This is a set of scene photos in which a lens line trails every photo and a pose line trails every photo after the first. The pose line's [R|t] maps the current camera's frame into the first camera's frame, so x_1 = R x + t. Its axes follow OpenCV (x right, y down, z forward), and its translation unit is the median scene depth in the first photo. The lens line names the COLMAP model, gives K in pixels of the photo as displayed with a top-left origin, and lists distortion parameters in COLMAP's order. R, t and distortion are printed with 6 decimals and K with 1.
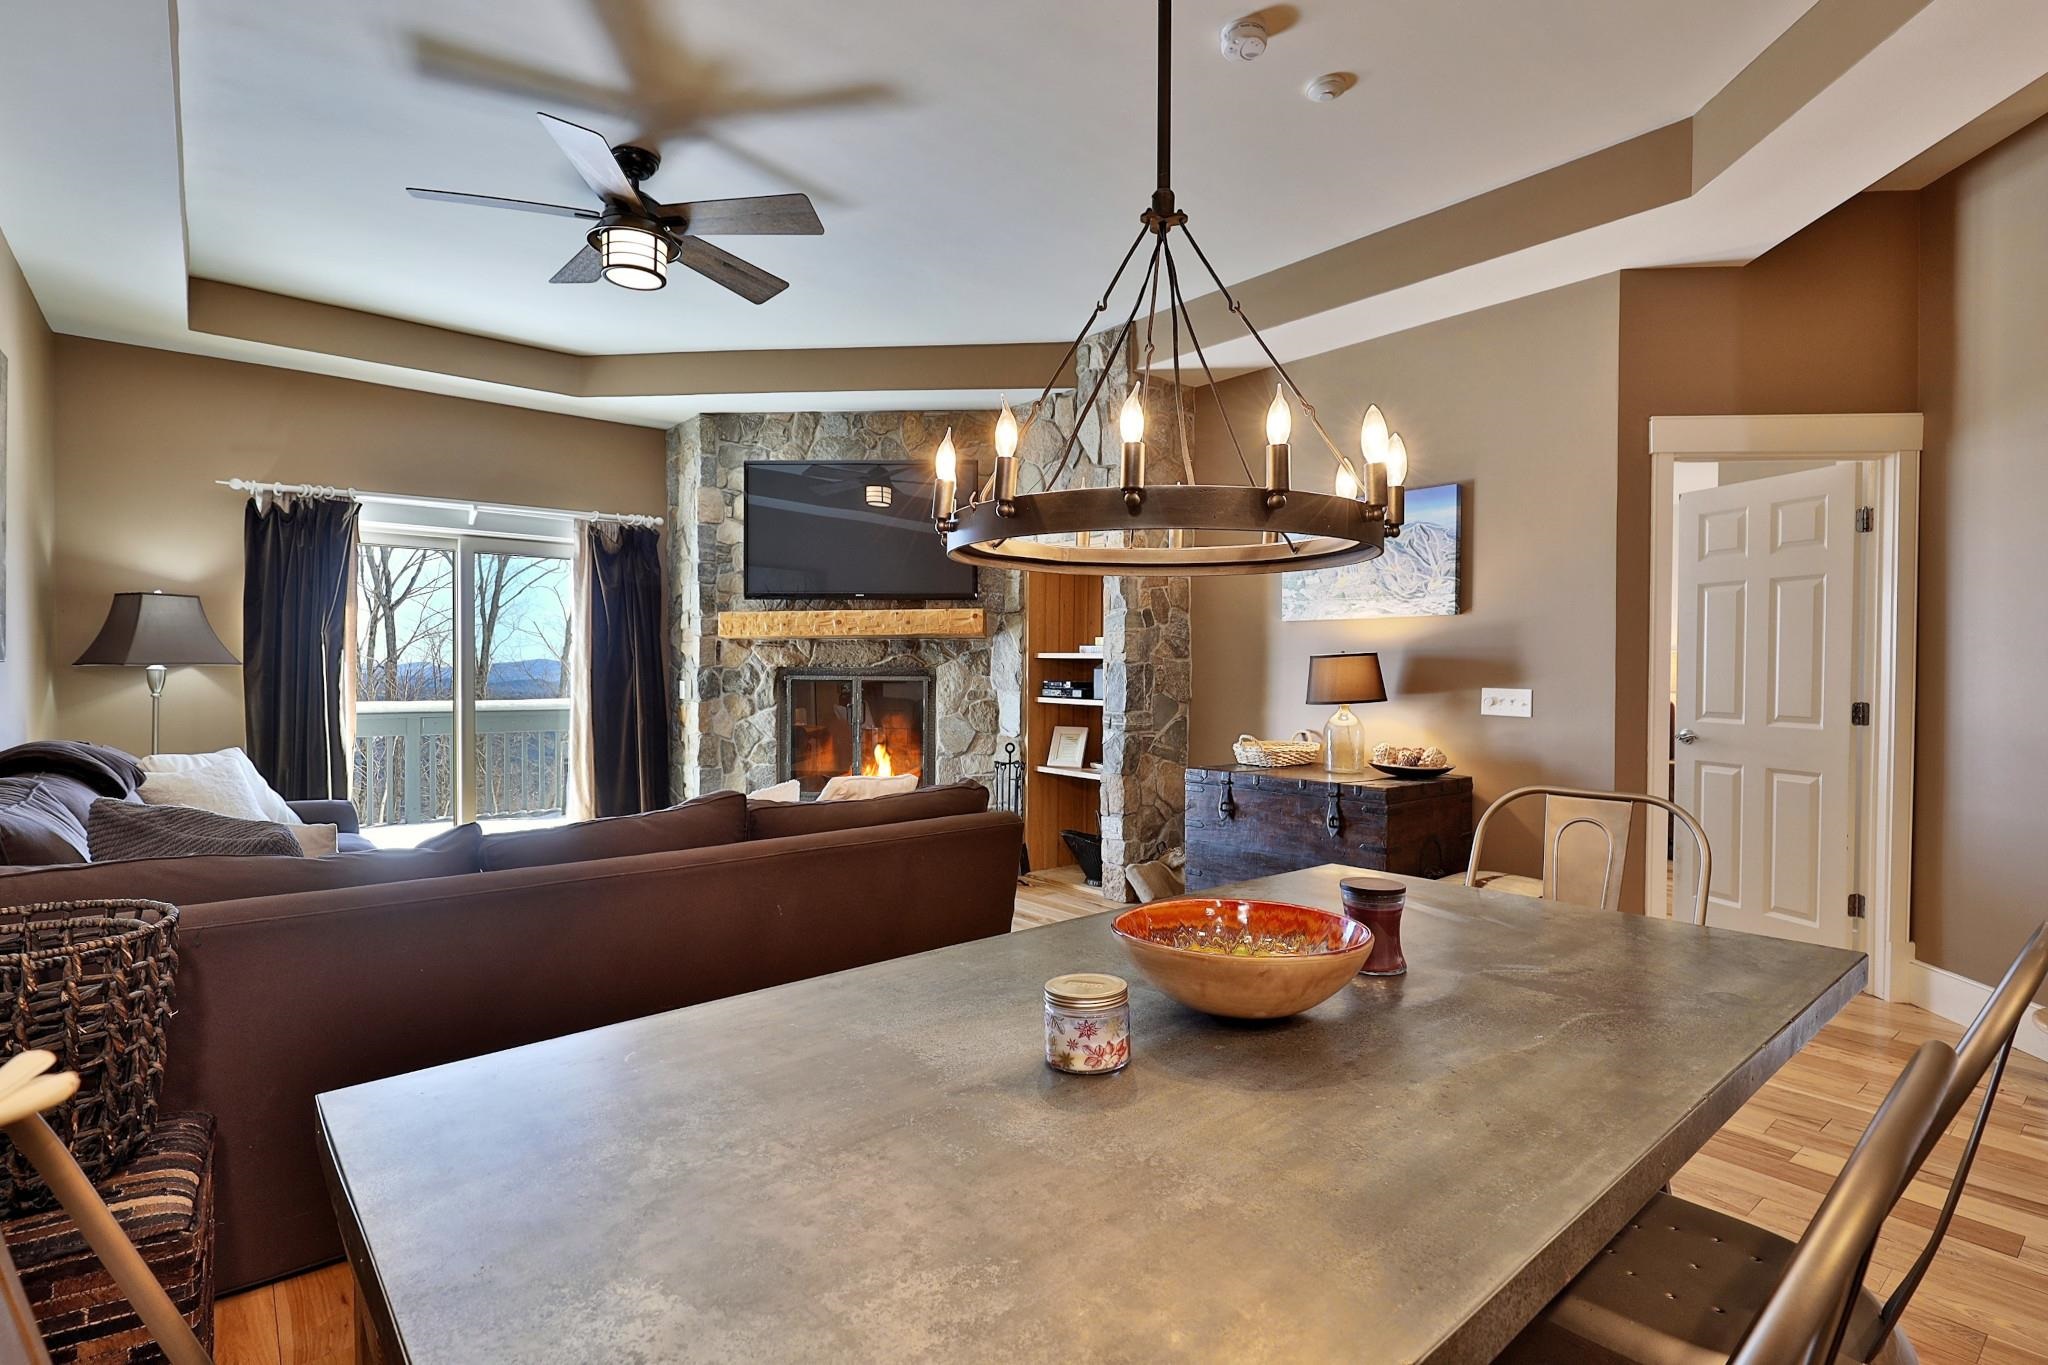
lens RADIAL K [[989.0, 0, 1030.6], [0, 989.0, 676.7], [0, 0, 1]] dist [-0.001947, -0.000520]
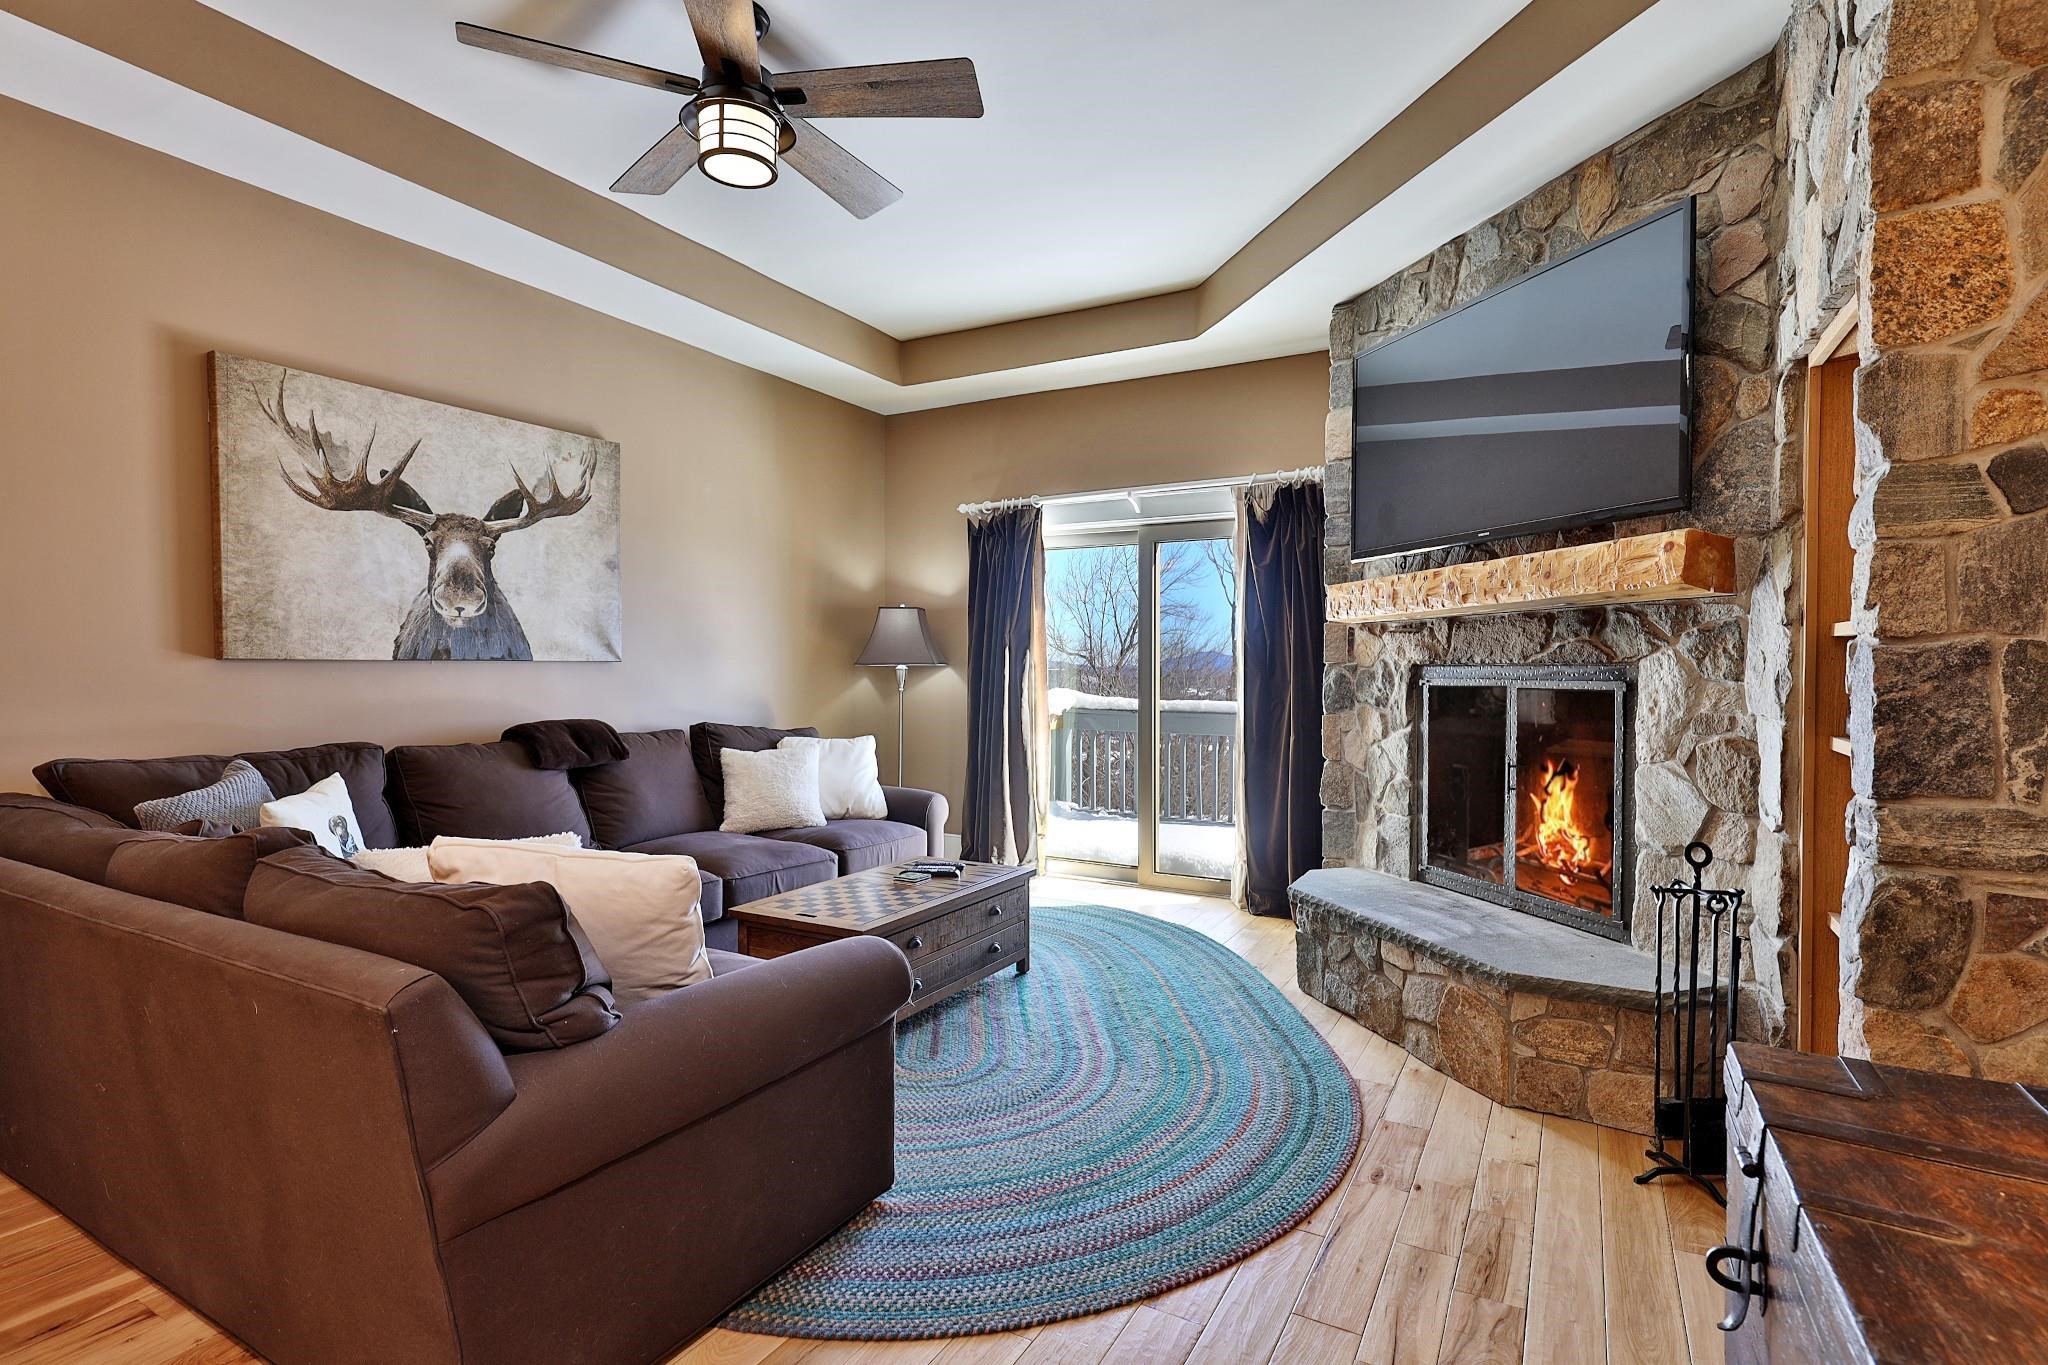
lens RADIAL K [[981.4, 0, 1030.7], [0, 981.4, 681.0], [0, 0, 1]] dist [-0.001096, 0.000185]
pose [[0.357027, 0.008025, -0.934060, 0.255162], [-0.009861, 0.999940, 0.004822, -0.000054], [0.934042, 0.007489, 0.357085, 0.572536]]
